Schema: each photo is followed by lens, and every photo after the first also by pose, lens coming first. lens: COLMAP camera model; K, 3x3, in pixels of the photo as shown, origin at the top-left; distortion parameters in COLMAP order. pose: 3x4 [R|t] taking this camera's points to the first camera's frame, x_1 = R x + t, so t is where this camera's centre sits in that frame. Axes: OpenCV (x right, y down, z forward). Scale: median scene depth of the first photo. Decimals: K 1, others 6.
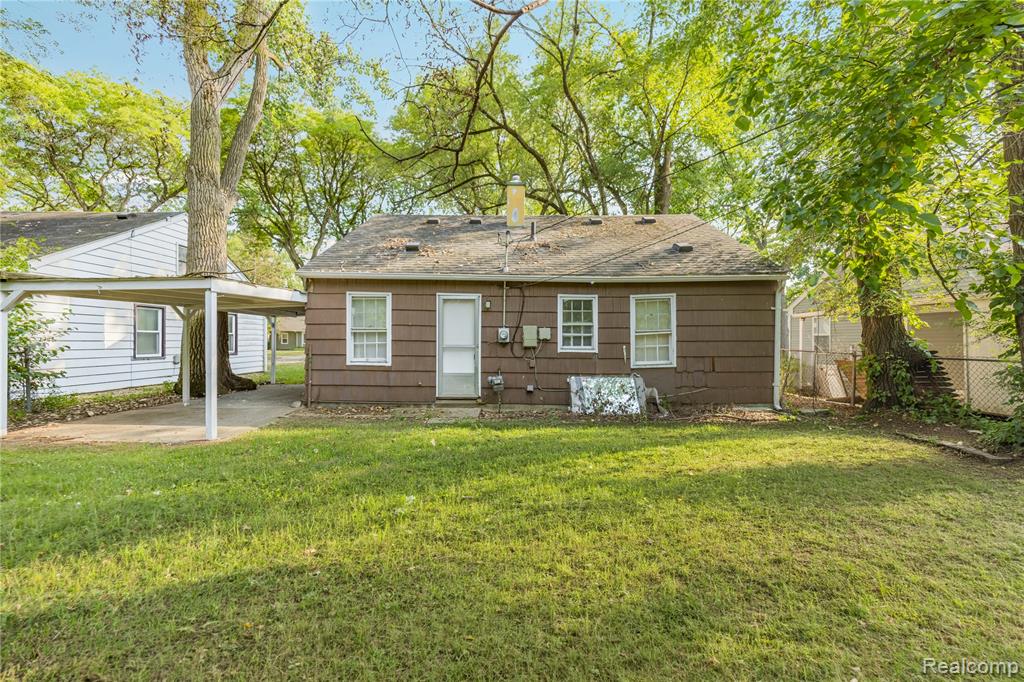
lens RADIAL K [[396.3, 0, 517.2], [0, 396.3, 339.3], [0, 0, 1]] dist [0.010614, -0.000516]
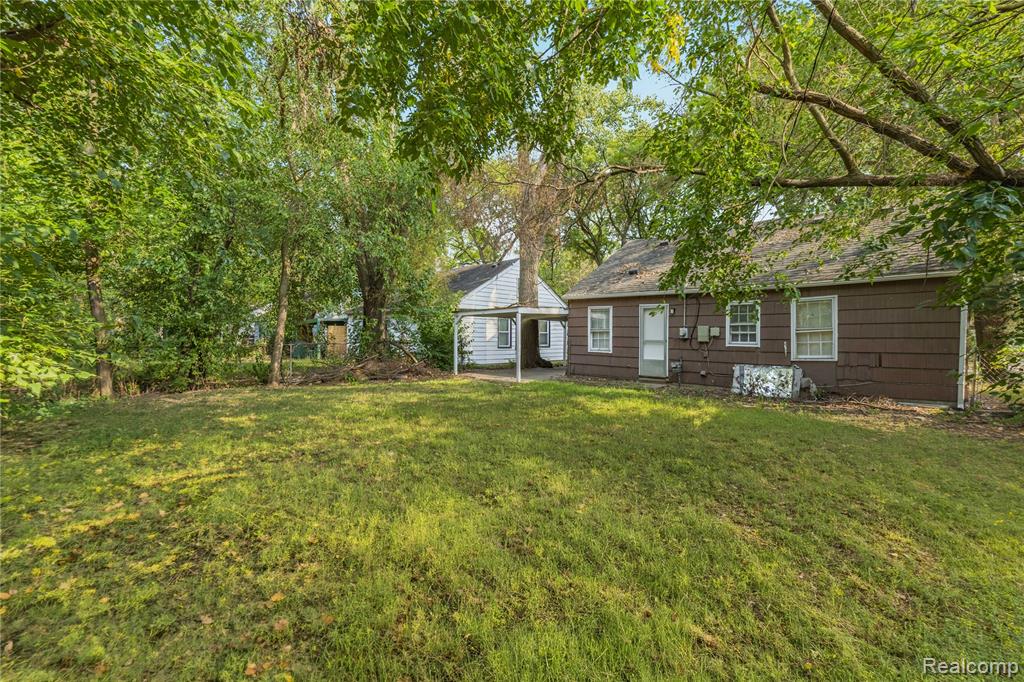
lens RADIAL K [[469.3, 0, 511.7], [0, 469.3, 331.6], [0, 0, 1]] dist [-0.003359, -0.000509]
pose [[0.729012, -0.006089, -0.684473, 0.638251], [-0.002443, 0.999931, -0.011498, 0.004428], [0.684496, 0.010055, 0.728947, -0.589611]]
